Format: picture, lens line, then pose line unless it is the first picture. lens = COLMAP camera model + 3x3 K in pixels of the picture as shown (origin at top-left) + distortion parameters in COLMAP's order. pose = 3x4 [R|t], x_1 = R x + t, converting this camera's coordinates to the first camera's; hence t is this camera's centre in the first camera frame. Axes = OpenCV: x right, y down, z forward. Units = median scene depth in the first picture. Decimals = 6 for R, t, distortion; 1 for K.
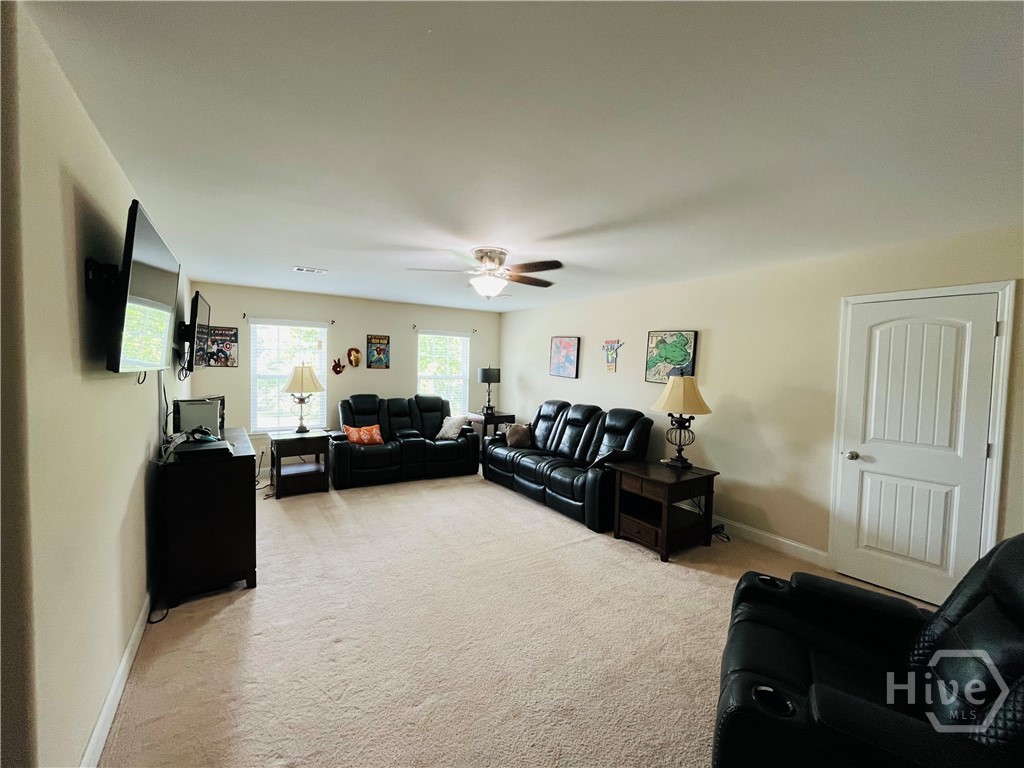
lens RADIAL K [[416.4, 0, 508.5], [0, 416.4, 383.2], [0, 0, 1]] dist [0.000840, -0.000205]
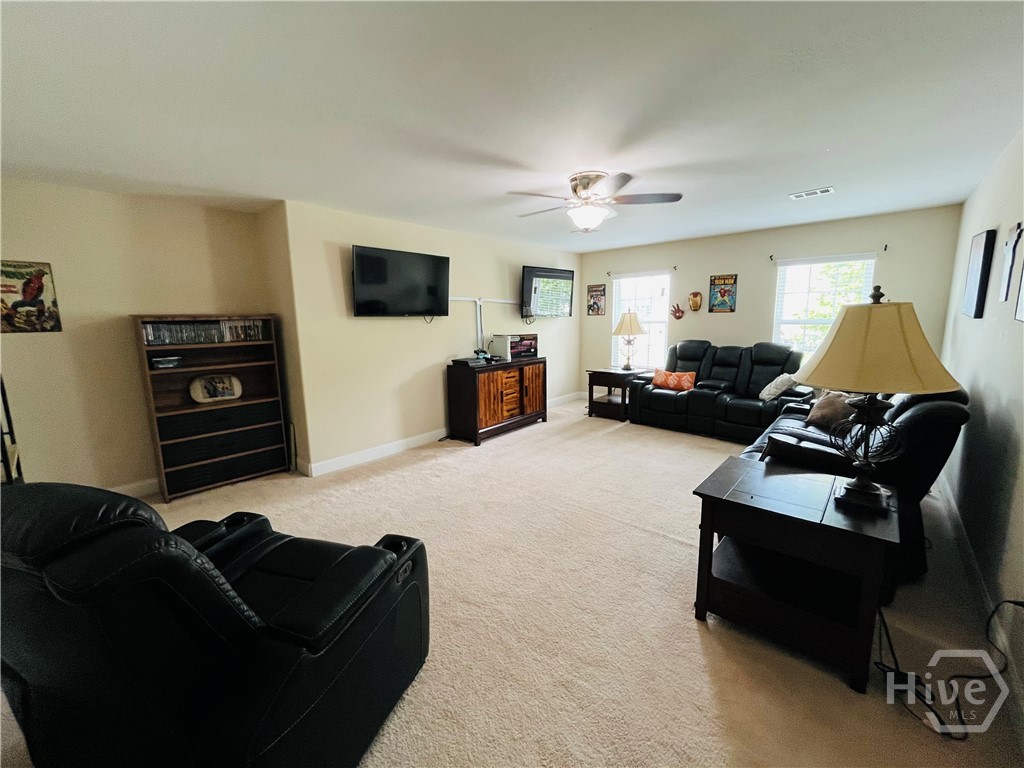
lens RADIAL K [[416.4, 0, 508.5], [0, 416.4, 383.2], [0, 0, 1]] dist [0.000840, -0.000205]
pose [[0.257512, 0.126781, -0.957922, 0.539443], [-0.017276, 0.991801, 0.126621, 0.012525], [0.966121, -0.016058, 0.257590, 0.373428]]
